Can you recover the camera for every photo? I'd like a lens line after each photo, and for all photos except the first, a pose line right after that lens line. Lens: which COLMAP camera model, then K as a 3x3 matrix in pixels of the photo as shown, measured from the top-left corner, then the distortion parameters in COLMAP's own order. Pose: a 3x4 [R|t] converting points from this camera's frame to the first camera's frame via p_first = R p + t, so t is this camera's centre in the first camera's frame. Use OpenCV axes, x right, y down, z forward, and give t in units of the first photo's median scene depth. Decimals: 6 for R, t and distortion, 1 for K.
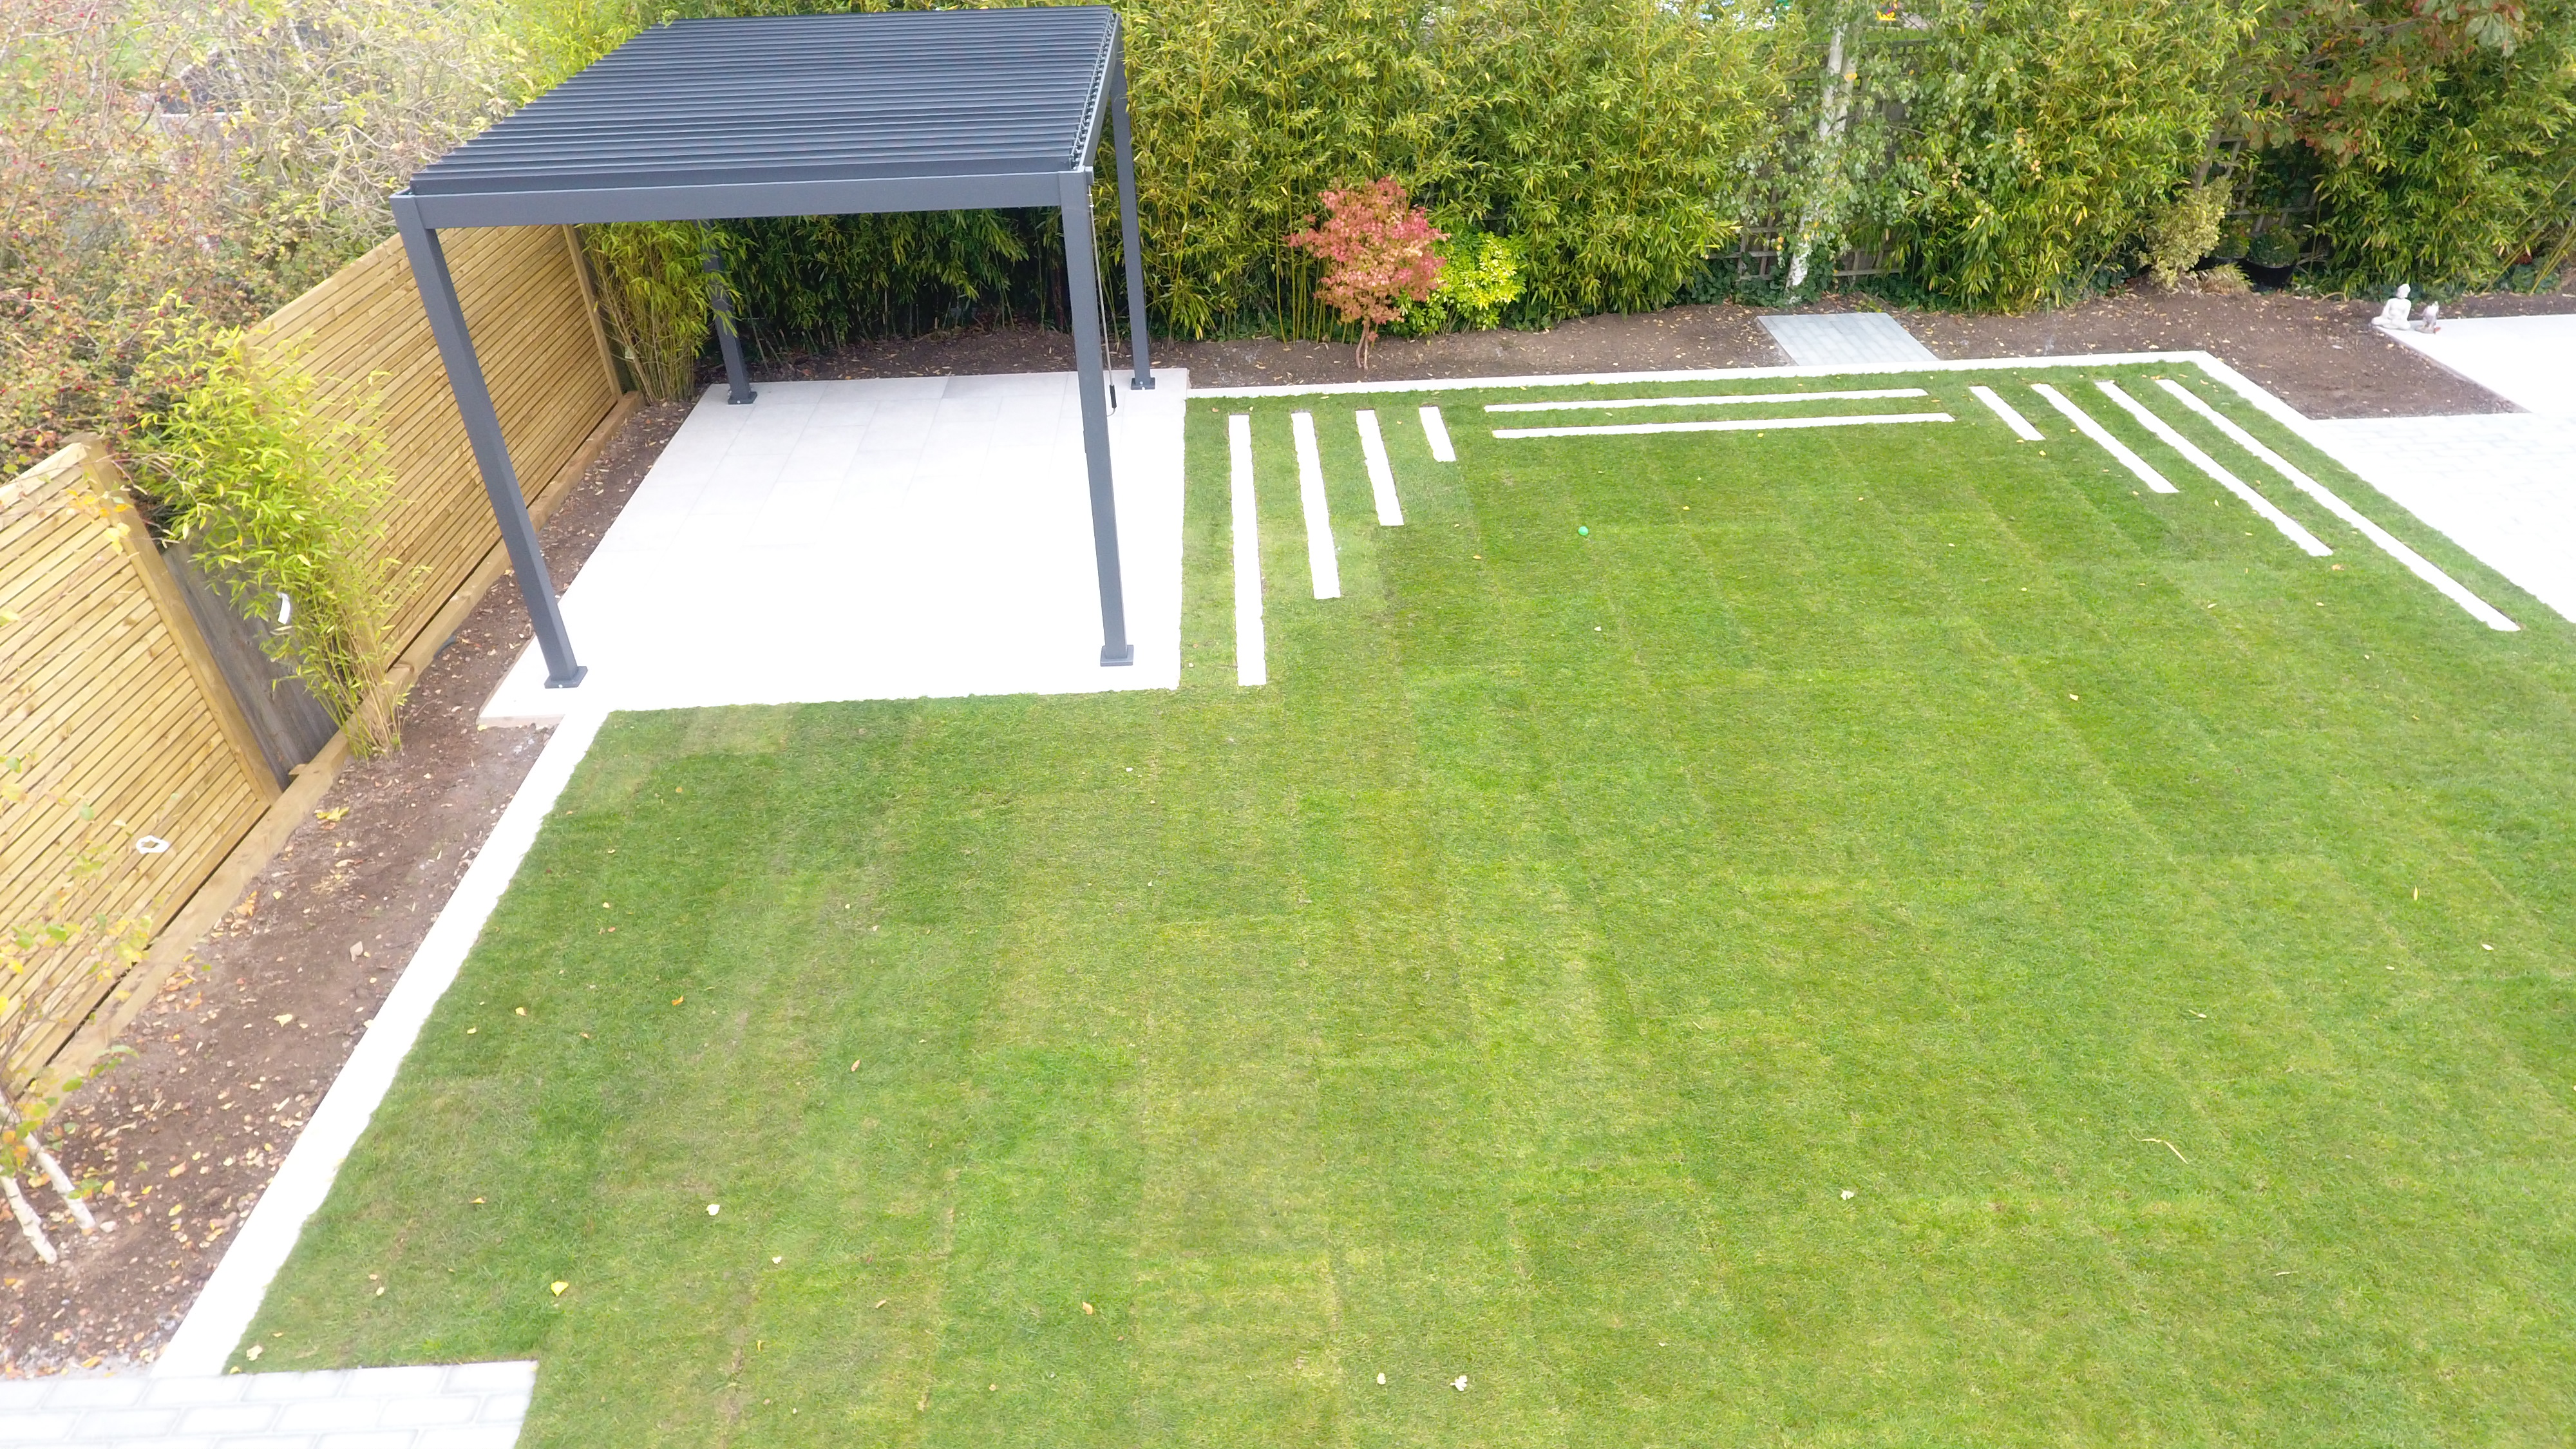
lens RADIAL K [[1502.3, 0, 1266.3], [0, 1502.3, 752.1], [0, 0, 1]] dist [-0.003925, -0.001179]
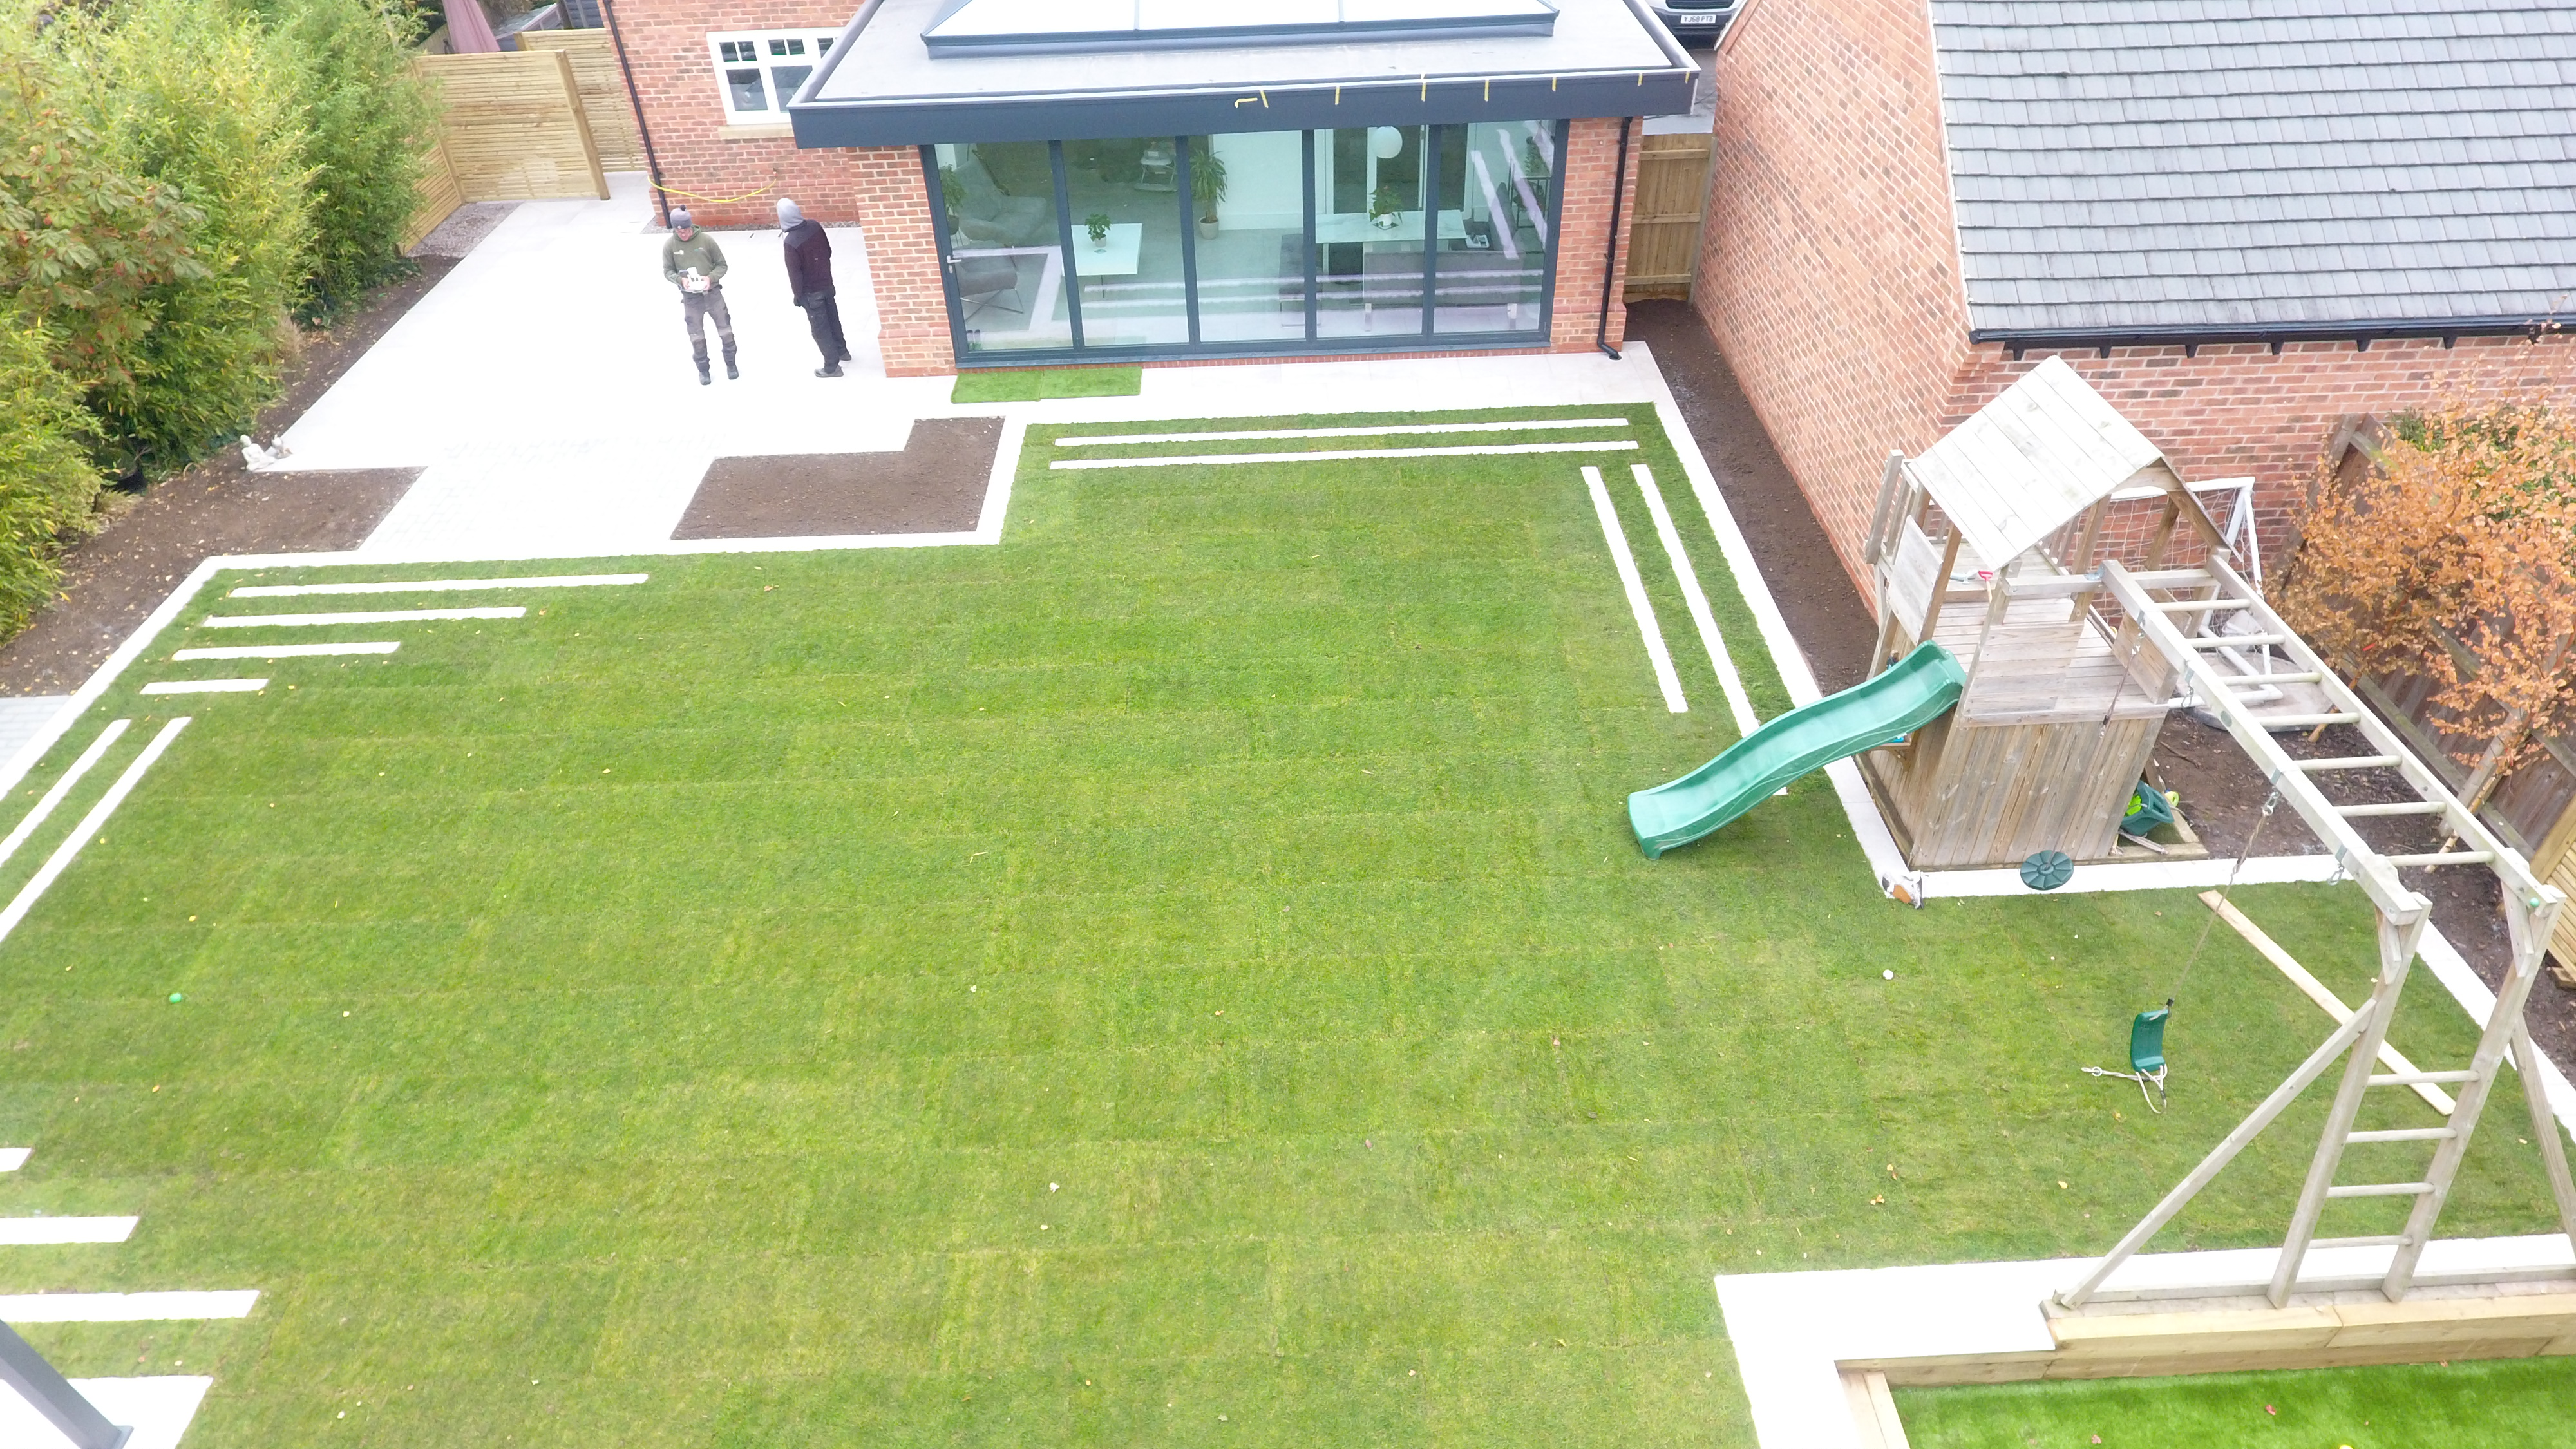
lens RADIAL K [[1502.3, 0, 1260.2], [0, 1502.3, 754.0], [0, 0, 1]] dist [-0.003925, -0.001179]
pose [[0.025477, -0.619906, 0.784262, -0.457127], [0.604159, 0.634584, 0.481970, -0.295288], [-0.796457, 0.461540, 0.390689, -0.051740]]
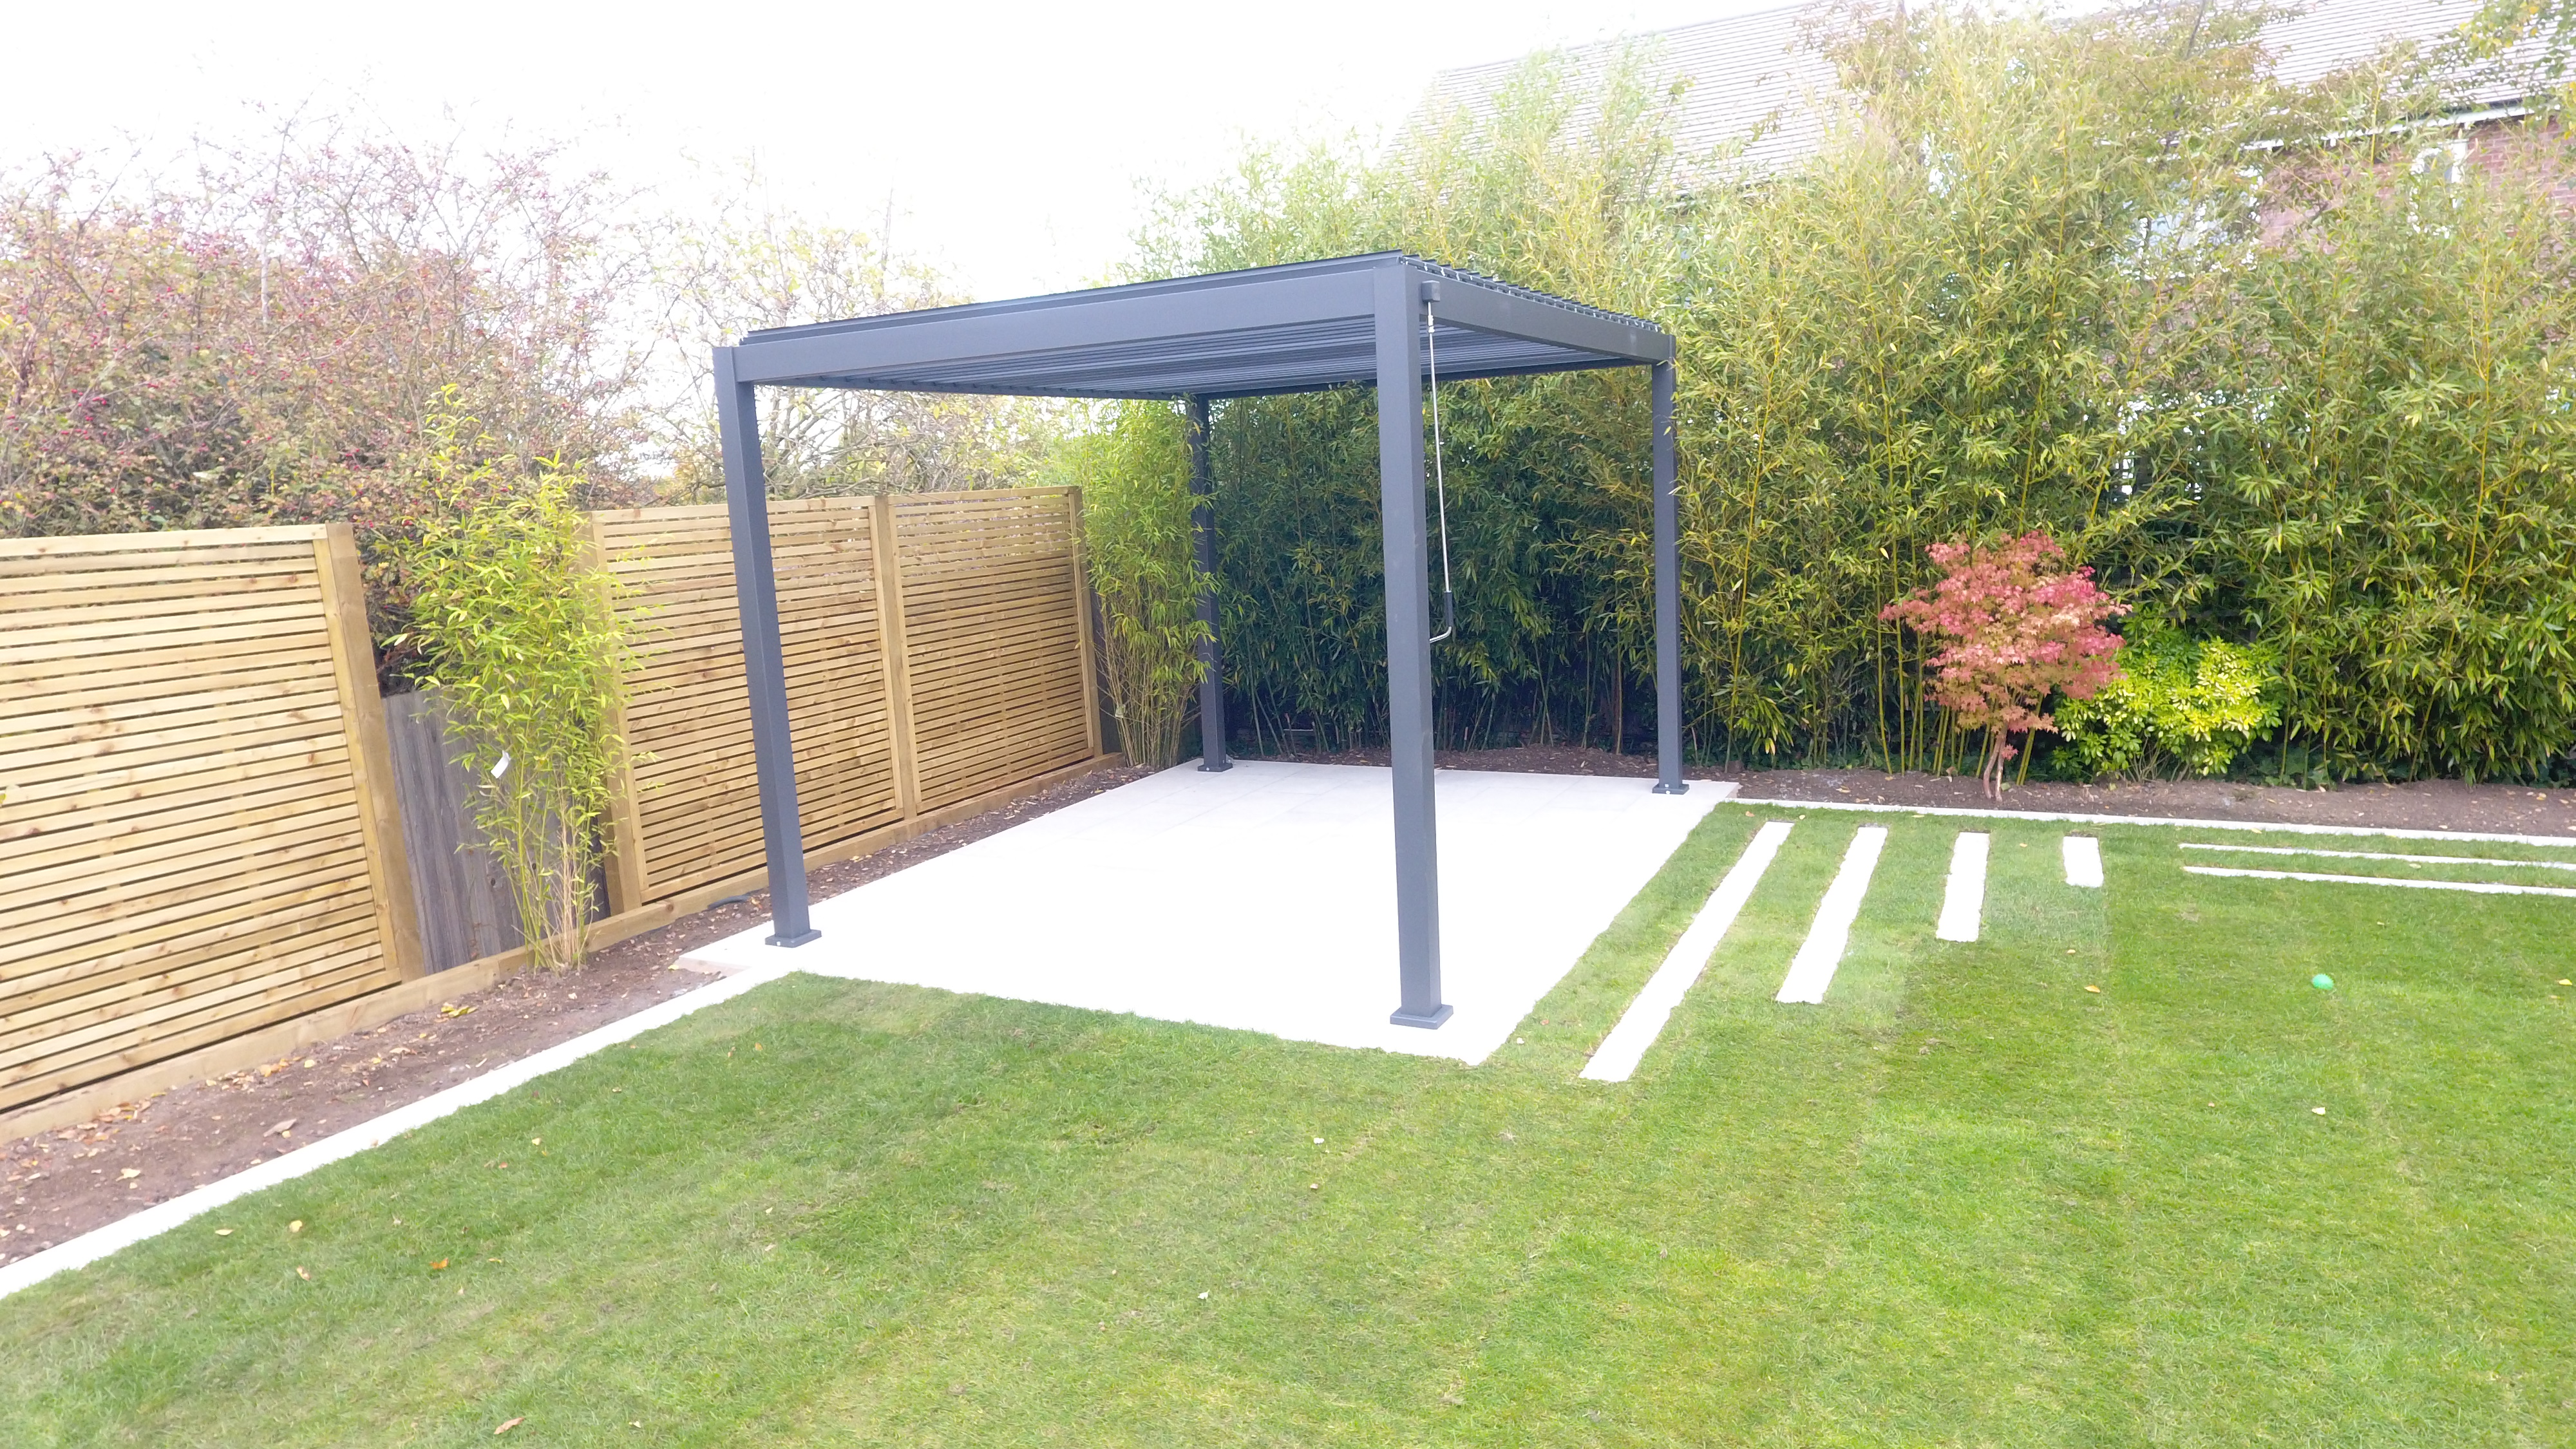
lens RADIAL K [[1502.3, 0, 1264.8], [0, 1502.3, 761.8], [0, 0, 1]] dist [-0.003925, -0.001179]
pose [[0.872484, 0.067657, -0.483936, 0.131970], [-0.255833, 0.907031, -0.334432, 0.063045], [0.416318, 0.415593, 0.808679, 0.355615]]
